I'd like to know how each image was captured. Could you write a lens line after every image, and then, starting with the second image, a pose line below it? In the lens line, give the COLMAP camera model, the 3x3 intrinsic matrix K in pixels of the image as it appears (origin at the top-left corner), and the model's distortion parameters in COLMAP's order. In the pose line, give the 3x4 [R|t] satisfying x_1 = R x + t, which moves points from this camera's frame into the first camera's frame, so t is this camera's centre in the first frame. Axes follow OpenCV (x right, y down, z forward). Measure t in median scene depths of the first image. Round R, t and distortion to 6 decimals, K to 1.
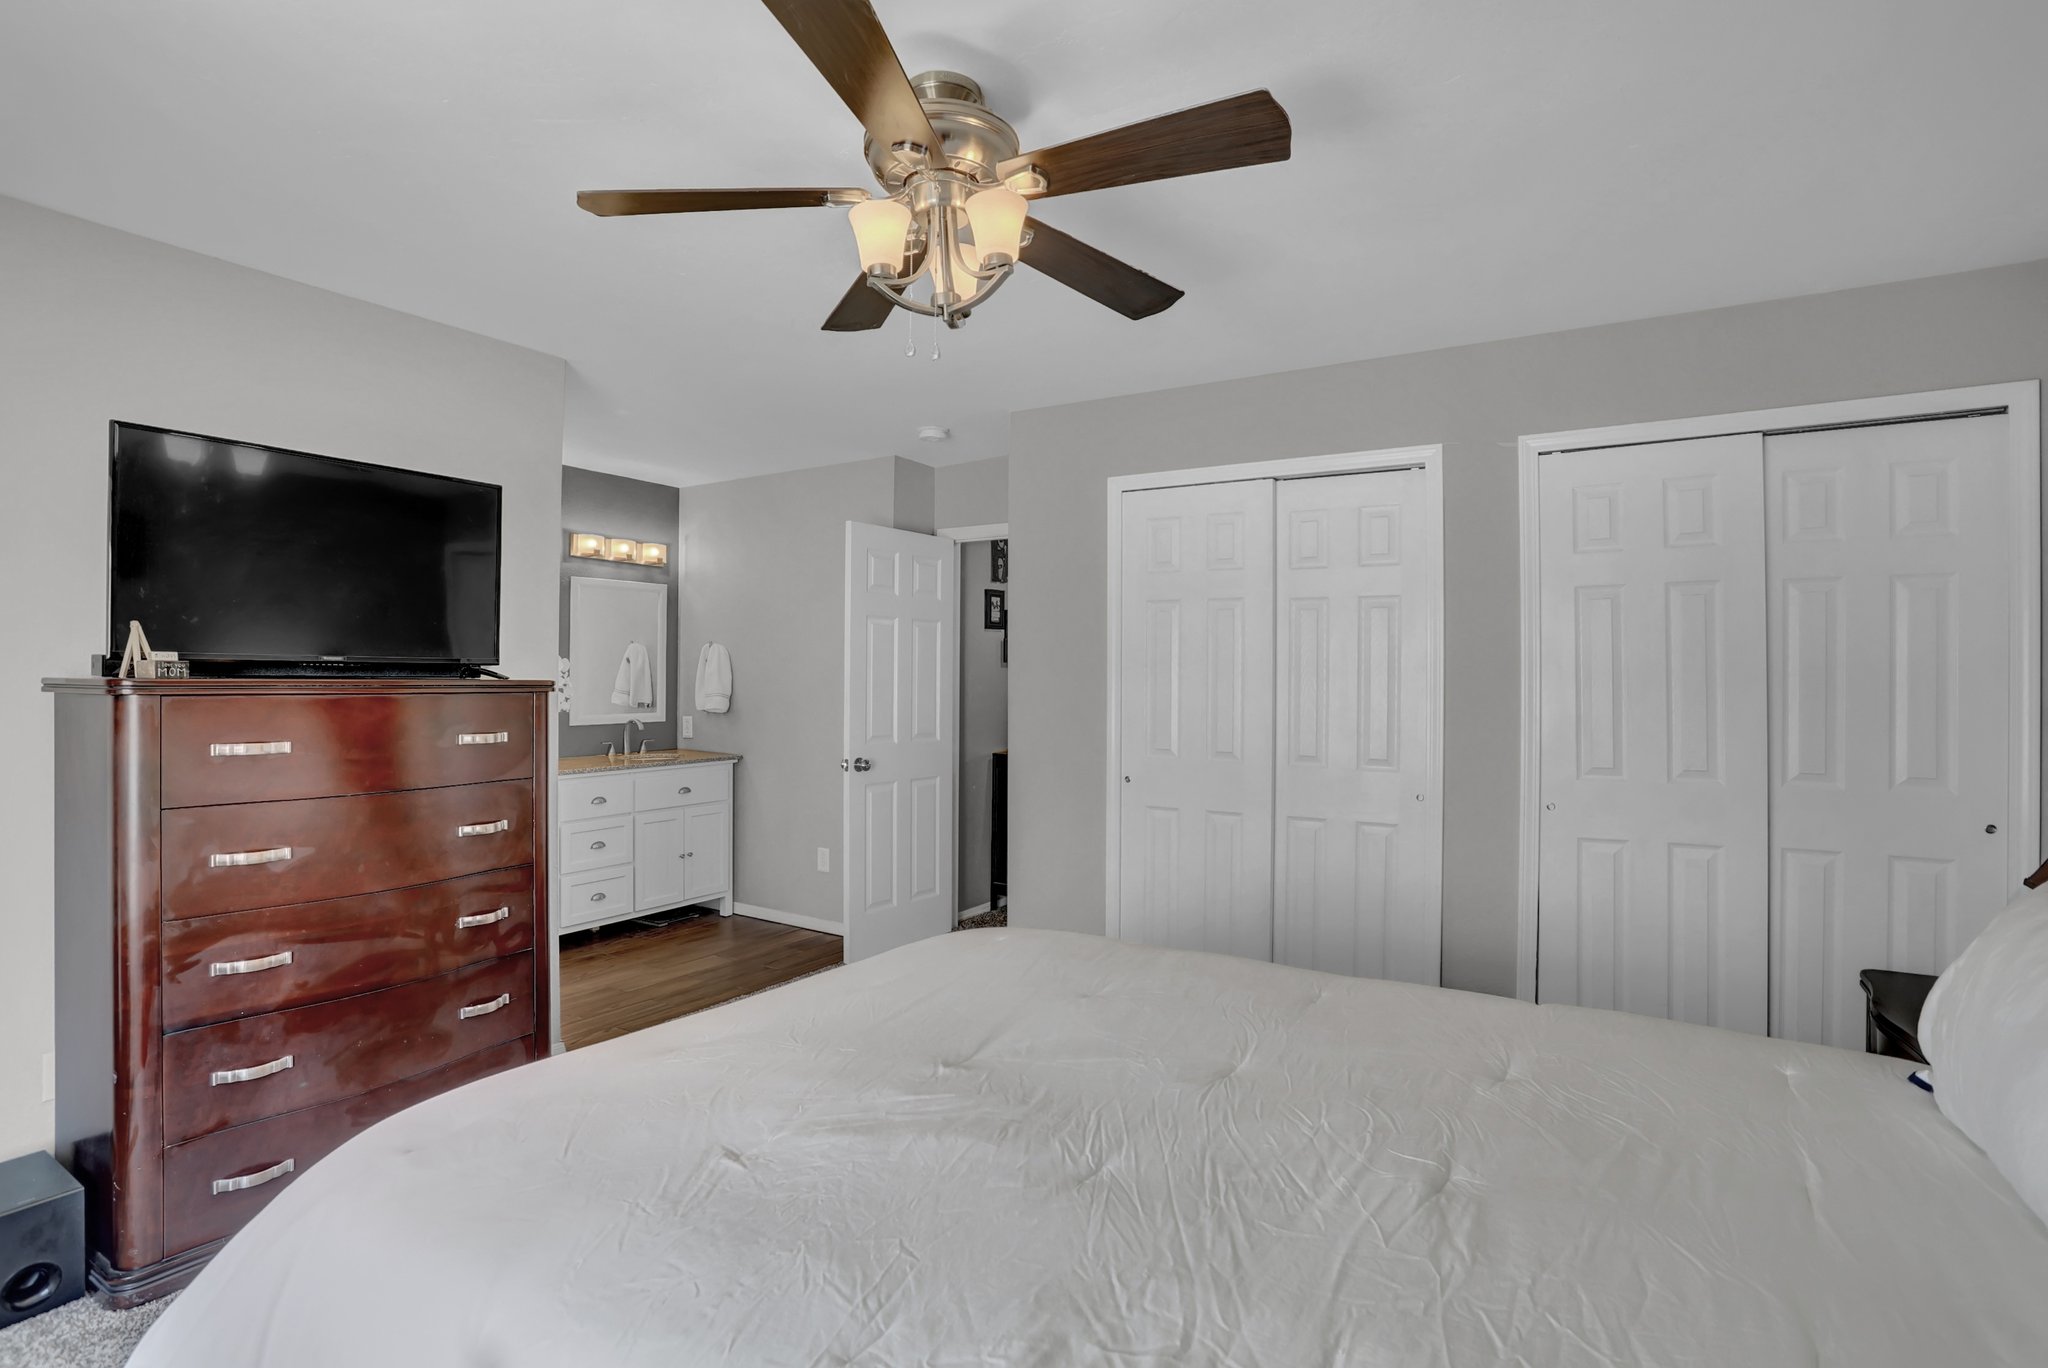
lens RADIAL K [[1000.5, 0, 1026.0], [0, 1000.5, 681.1], [0, 0, 1]] dist [-0.082538, 0.038089]
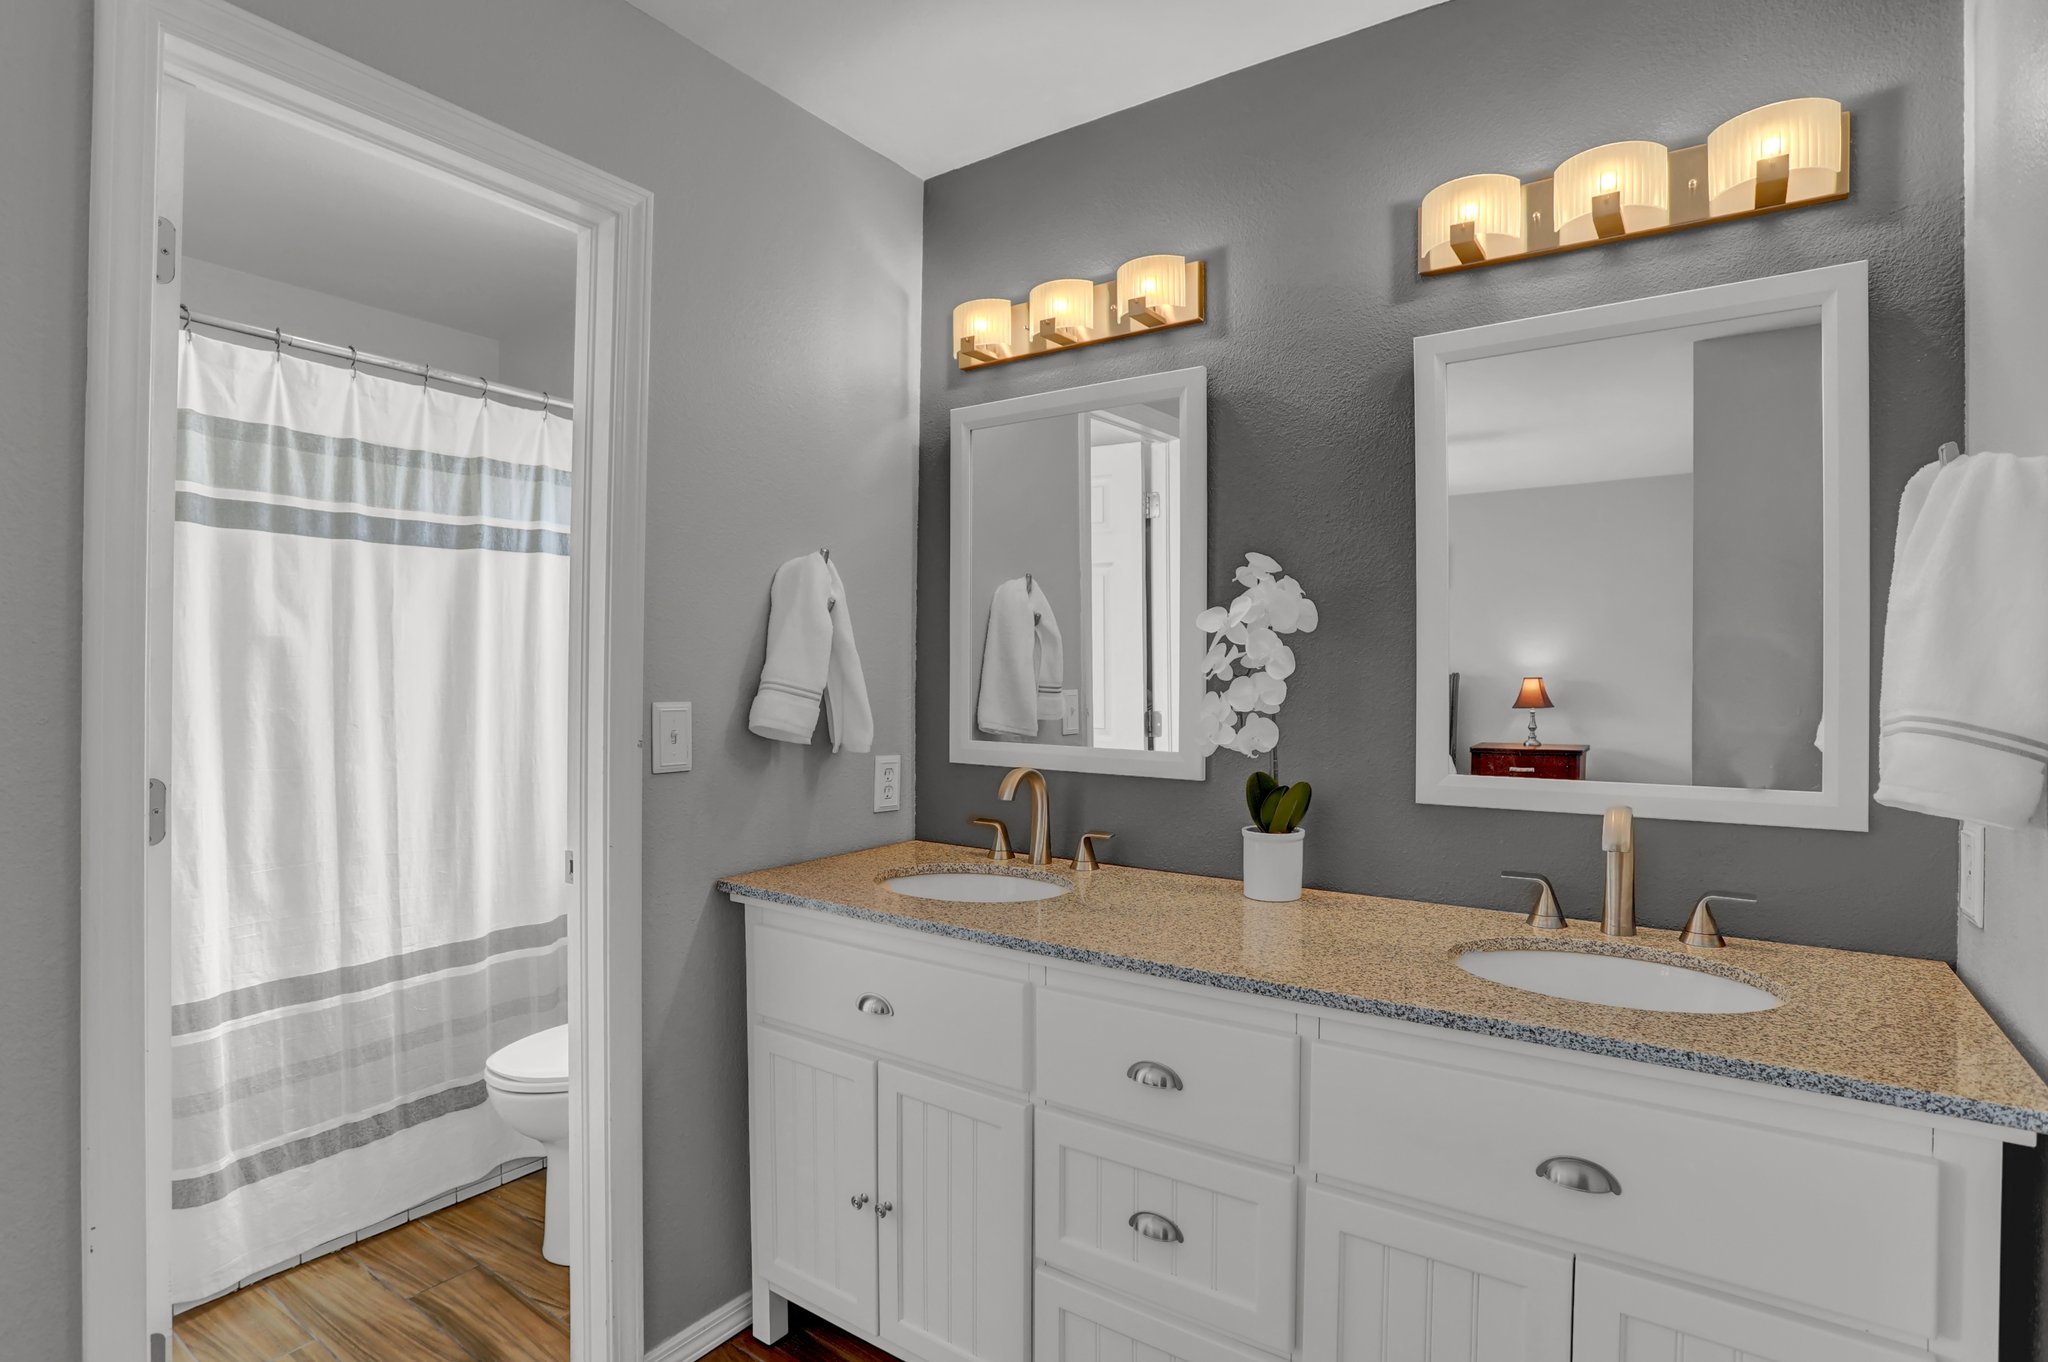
lens RADIAL K [[1000.5, 0, 1026.0], [0, 1000.5, 678.1], [0, 0, 1]] dist [-0.082538, 0.038089]
pose [[-0.062921, -0.000831, -0.998018, -0.125614], [-0.010670, 0.999943, -0.000160, 0.006591], [0.997961, 0.010638, -0.062926, 0.835408]]
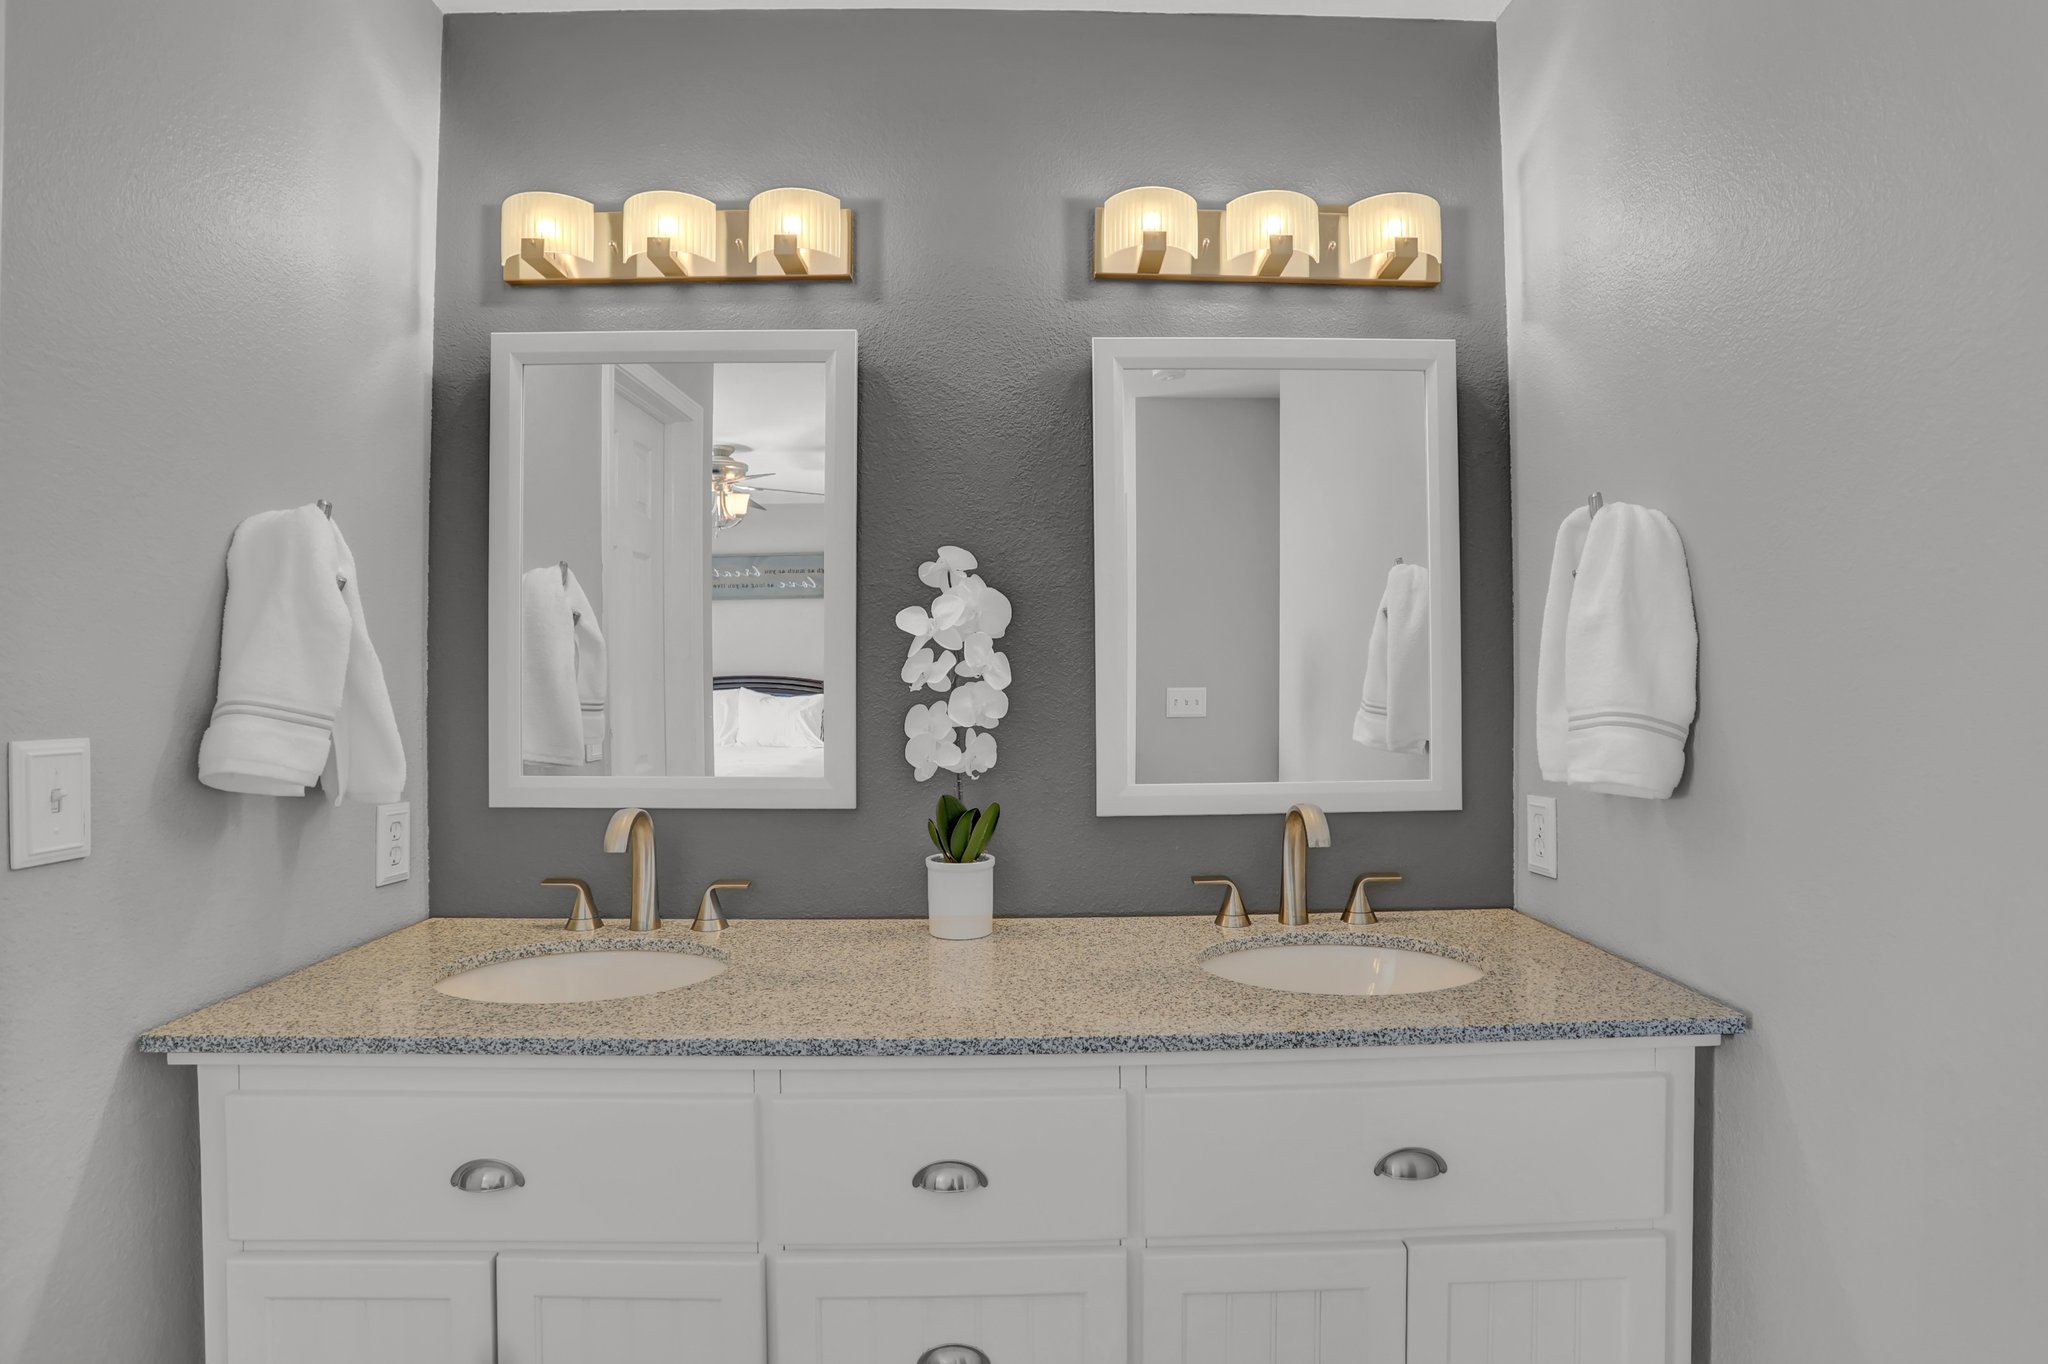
lens RADIAL K [[1000.5, 0, 1026.0], [0, 1000.5, 679.1], [0, 0, 1]] dist [-0.082538, 0.038089]
pose [[0.525913, -0.014696, -0.850411, -0.192351], [0.002440, 0.999873, -0.015769, 0.007535], [0.850535, 0.006218, 0.525882, 0.763125]]
